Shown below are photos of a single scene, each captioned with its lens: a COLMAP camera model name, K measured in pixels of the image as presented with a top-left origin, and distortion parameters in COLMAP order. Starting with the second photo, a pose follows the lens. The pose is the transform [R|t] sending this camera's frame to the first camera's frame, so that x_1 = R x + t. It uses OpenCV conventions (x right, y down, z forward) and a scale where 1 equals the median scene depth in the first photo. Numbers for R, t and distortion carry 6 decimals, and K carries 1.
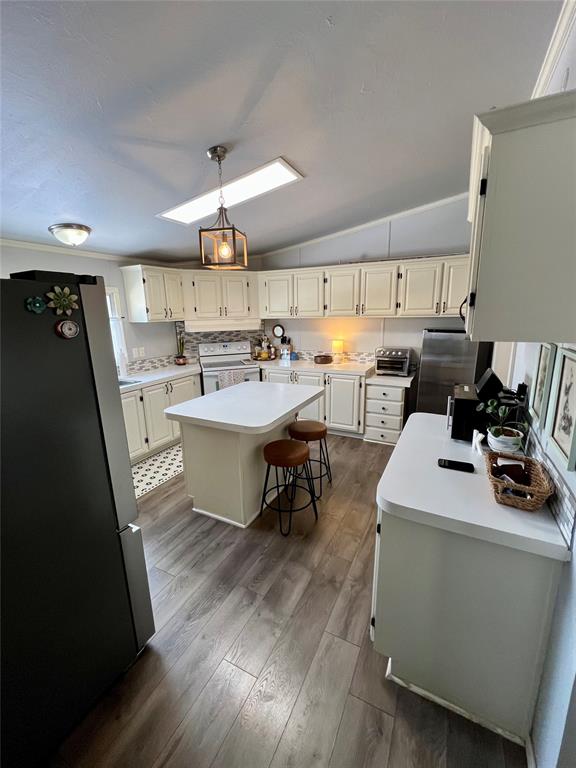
lens RADIAL K [[319.8, 0, 288.0], [0, 319.8, 384.0], [0, 0, 1]] dist [-0.000674, -0.000073]
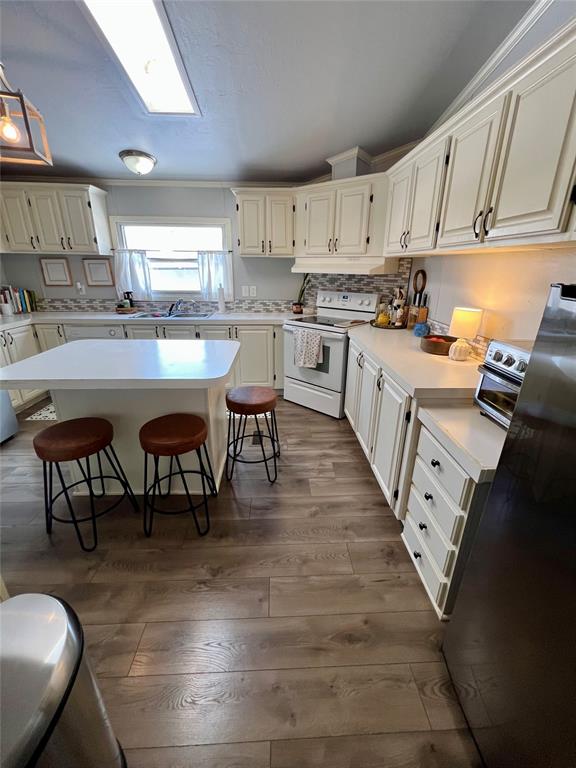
lens RADIAL K [[319.8, 0, 288.0], [0, 319.8, 384.0], [0, 0, 1]] dist [-0.000674, -0.000073]
pose [[0.488322, 0.326897, -0.809123, 0.404754], [-0.213454, 0.943767, 0.252470, -0.092993], [0.846155, 0.049424, 0.530640, 0.549103]]
